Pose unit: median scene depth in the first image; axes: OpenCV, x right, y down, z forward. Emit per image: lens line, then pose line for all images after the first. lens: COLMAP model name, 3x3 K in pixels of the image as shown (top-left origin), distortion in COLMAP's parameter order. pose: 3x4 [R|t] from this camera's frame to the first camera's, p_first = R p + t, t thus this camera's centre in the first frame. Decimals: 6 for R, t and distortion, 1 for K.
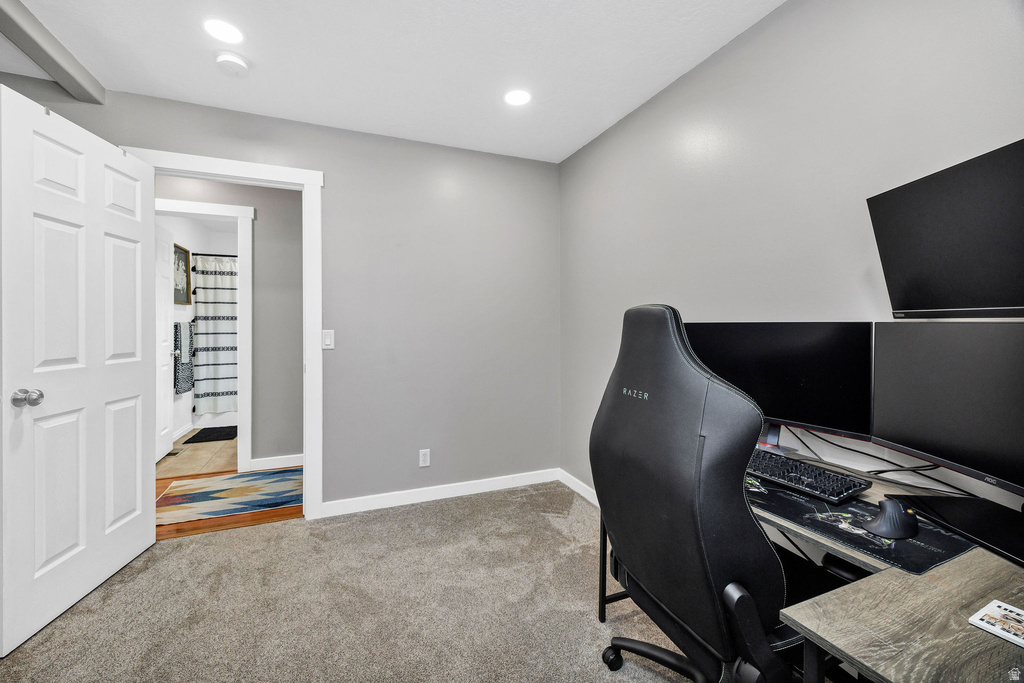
lens RADIAL K [[401.2, 0, 515.5], [0, 401.2, 334.8], [0, 0, 1]] dist [-0.003314, -0.000368]
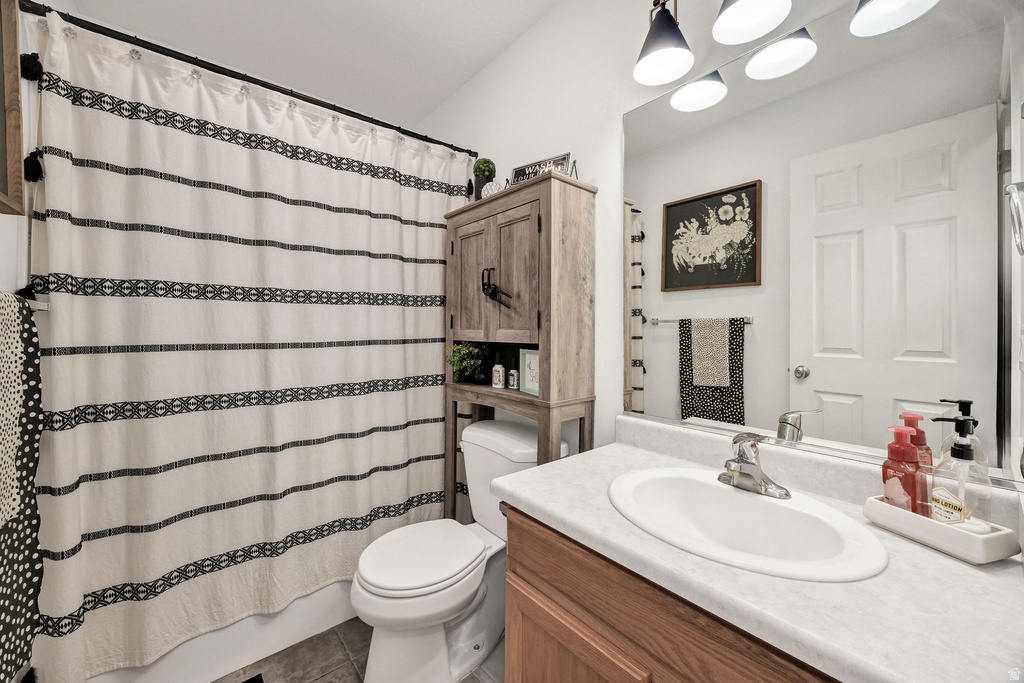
lens RADIAL K [[401.2, 0, 506.0], [0, 401.2, 340.2], [0, 0, 1]] dist [-0.003314, -0.000368]
pose [[0.957218, 0.010135, 0.289191, -0.599567], [-0.010632, 0.999943, 0.000149, -0.011309], [-0.289173, -0.003217, 0.957271, 0.693306]]
